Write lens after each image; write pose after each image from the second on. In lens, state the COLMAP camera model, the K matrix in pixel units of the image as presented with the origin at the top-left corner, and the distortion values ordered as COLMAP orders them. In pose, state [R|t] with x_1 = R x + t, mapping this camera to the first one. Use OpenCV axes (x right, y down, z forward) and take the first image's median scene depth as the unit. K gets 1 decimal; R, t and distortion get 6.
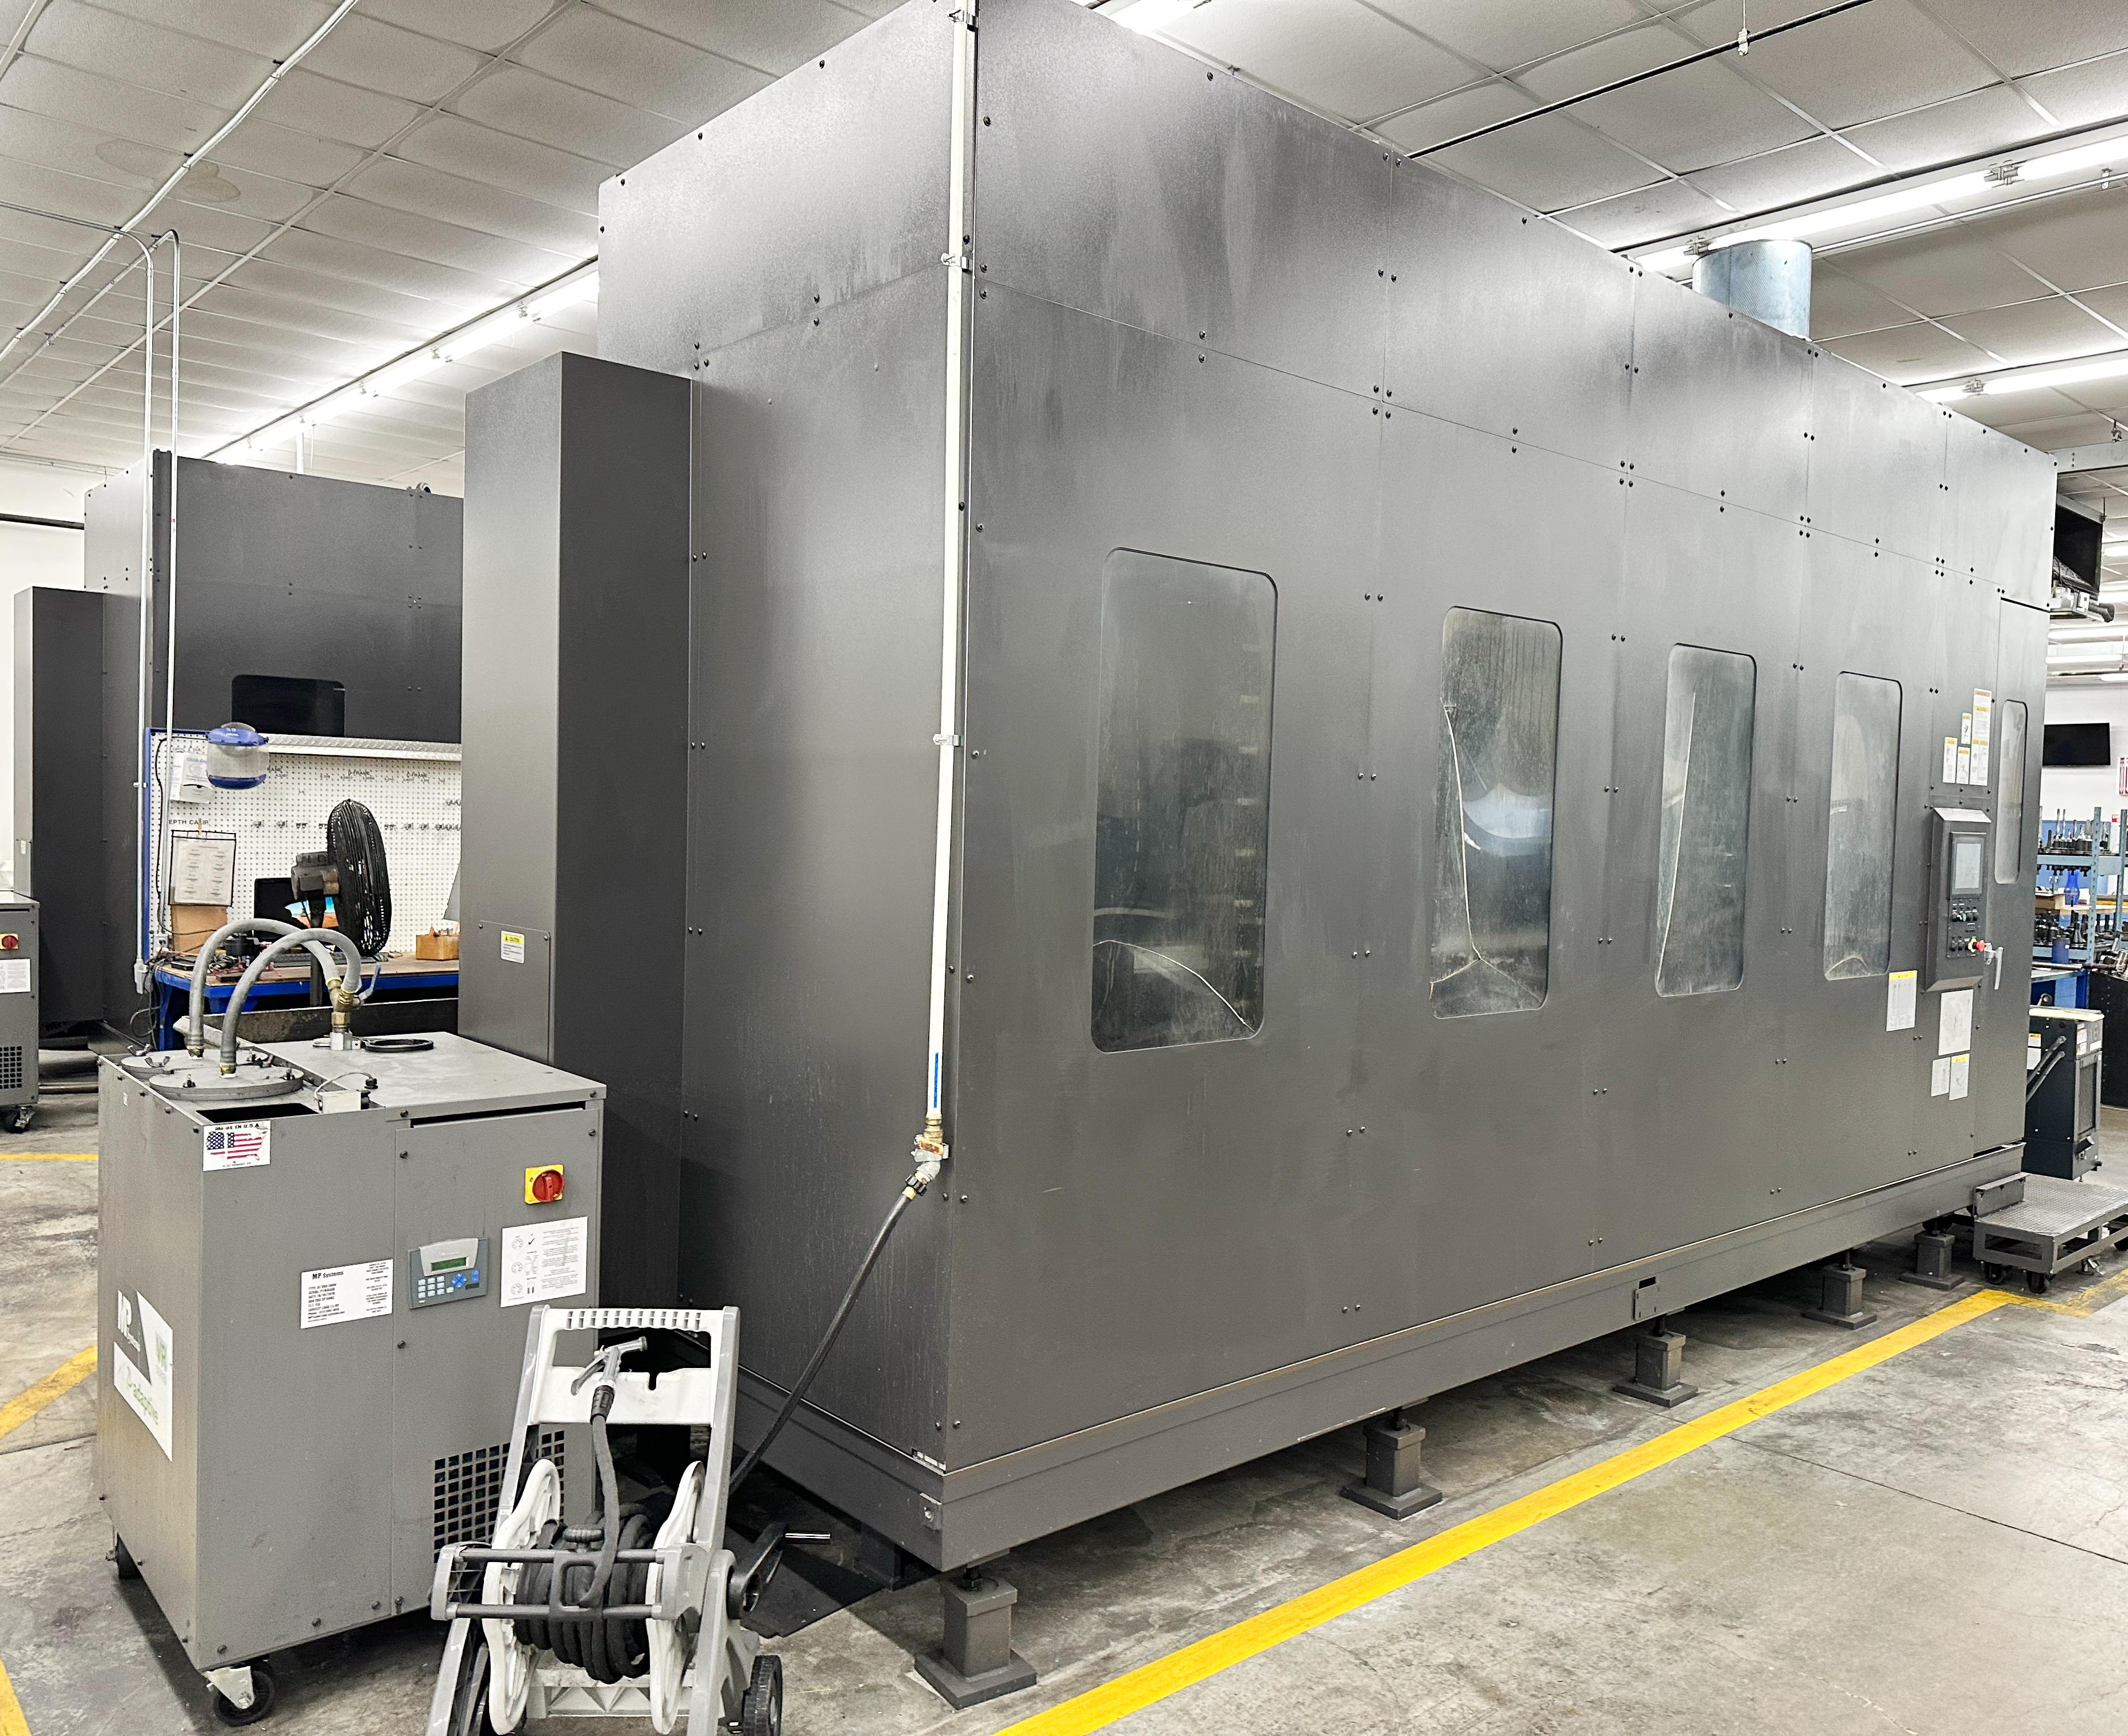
lens RADIAL K [[1570.8, 0, 1070.4], [0, 1570.8, 898.3], [0, 0, 1]] dist [0.030369, -0.028270]
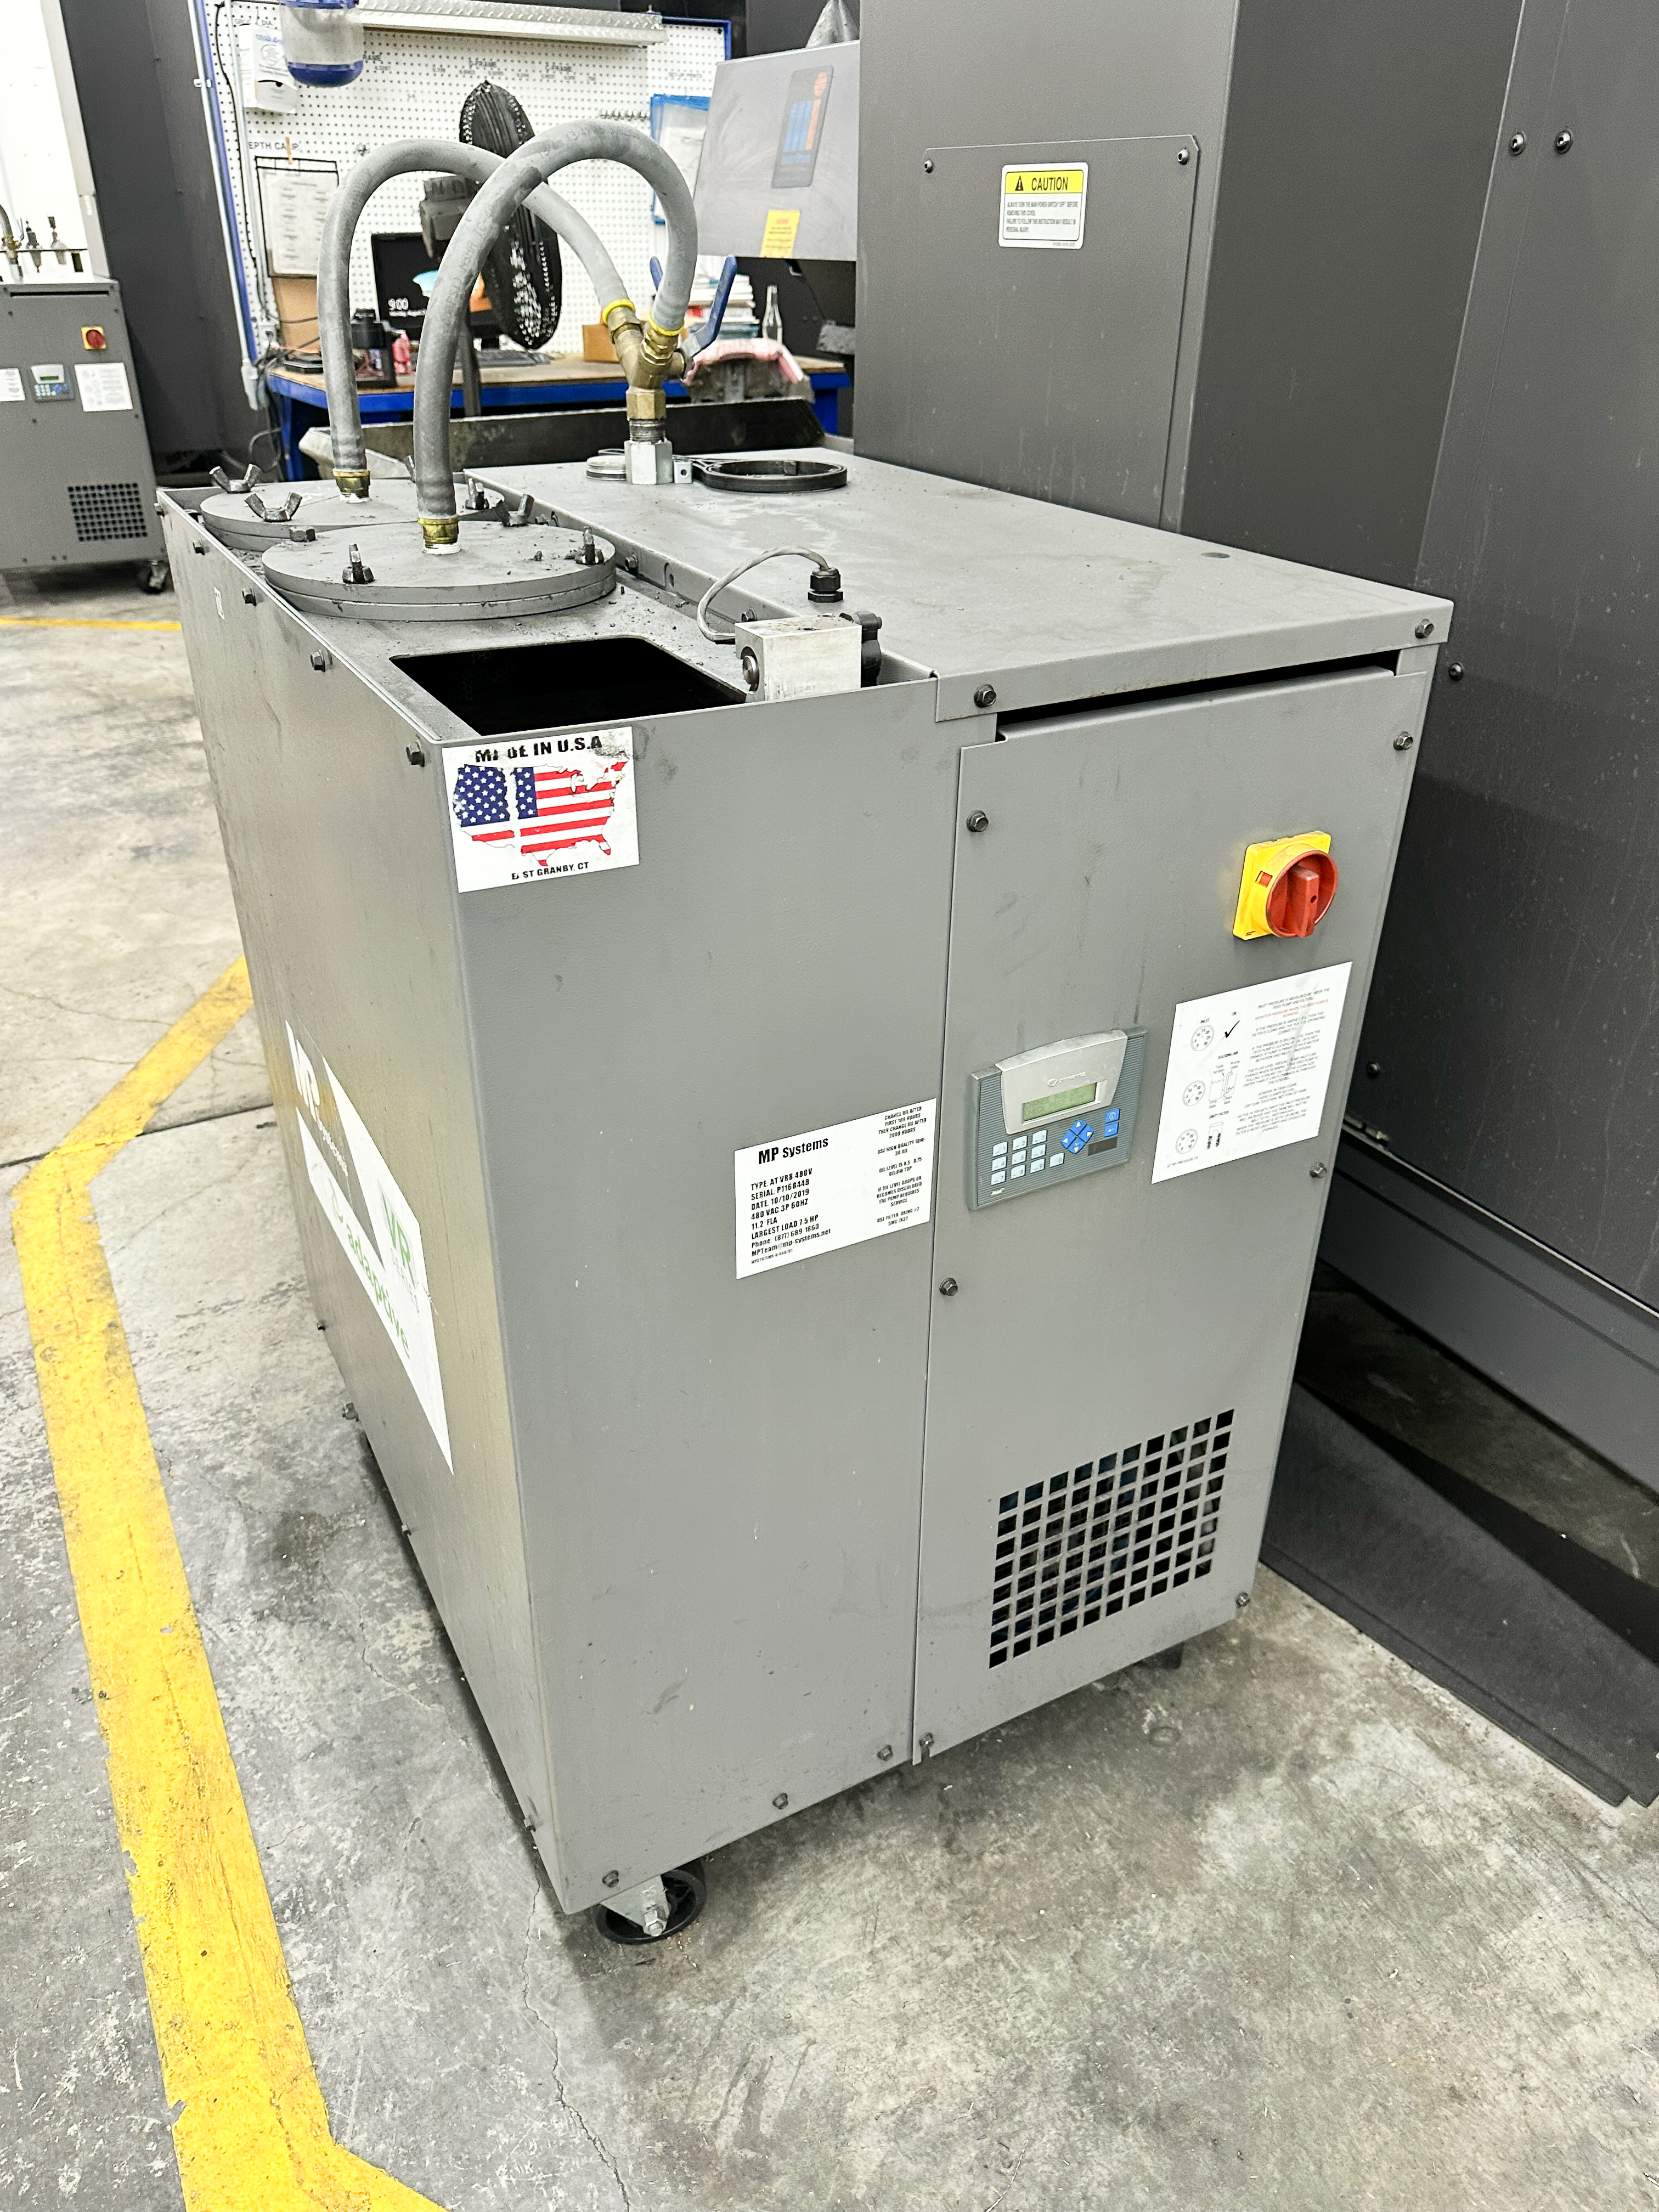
lens RADIAL K [[1579.5, 0, 826.7], [0, 1579.5, 1160.5], [0, 0, 1]] dist [0.019493, -0.021156]
pose [[0.975785, 0.096068, -0.196507, -0.323848], [0.007407, 0.883360, 0.468636, 0.058367], [0.218607, -0.458743, 0.861258, 0.570664]]
